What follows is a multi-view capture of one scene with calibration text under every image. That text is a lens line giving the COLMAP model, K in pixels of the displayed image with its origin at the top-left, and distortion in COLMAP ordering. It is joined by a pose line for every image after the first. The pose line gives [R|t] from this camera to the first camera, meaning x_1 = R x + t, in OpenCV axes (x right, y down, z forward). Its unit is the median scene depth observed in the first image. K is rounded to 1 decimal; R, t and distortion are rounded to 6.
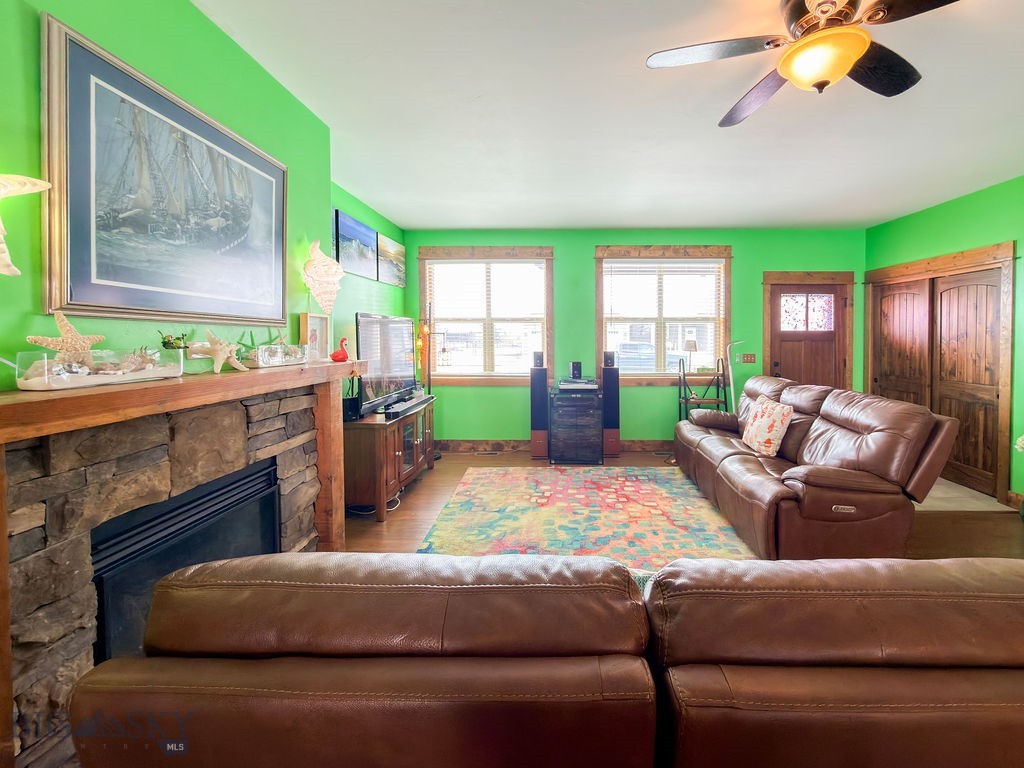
lens RADIAL K [[430.6, 0, 564.6], [0, 430.6, 346.4], [0, 0, 1]] dist [-0.007557, 0.001384]
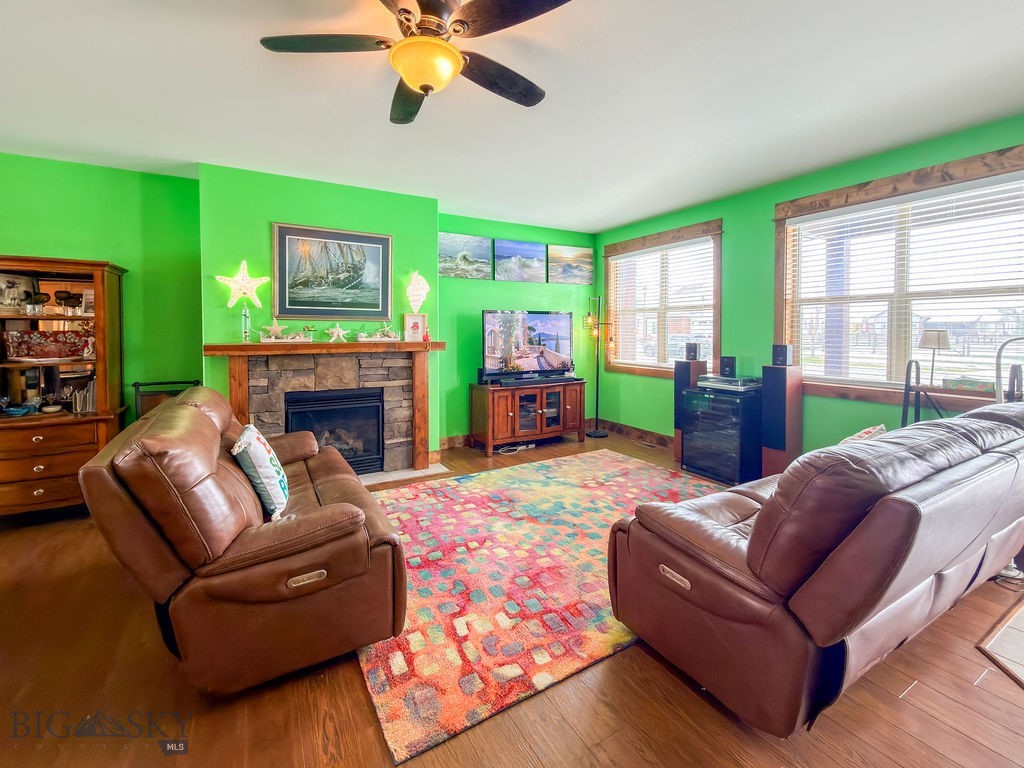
lens RADIAL K [[430.6, 0, 473.3], [0, 430.6, 344.1], [0, 0, 1]] dist [-0.007557, 0.001384]
pose [[0.462906, 0.026698, -0.886005, 1.179955], [-0.016884, 0.999631, 0.021301, 0.007985], [0.886247, 0.005099, 0.463185, 0.443852]]
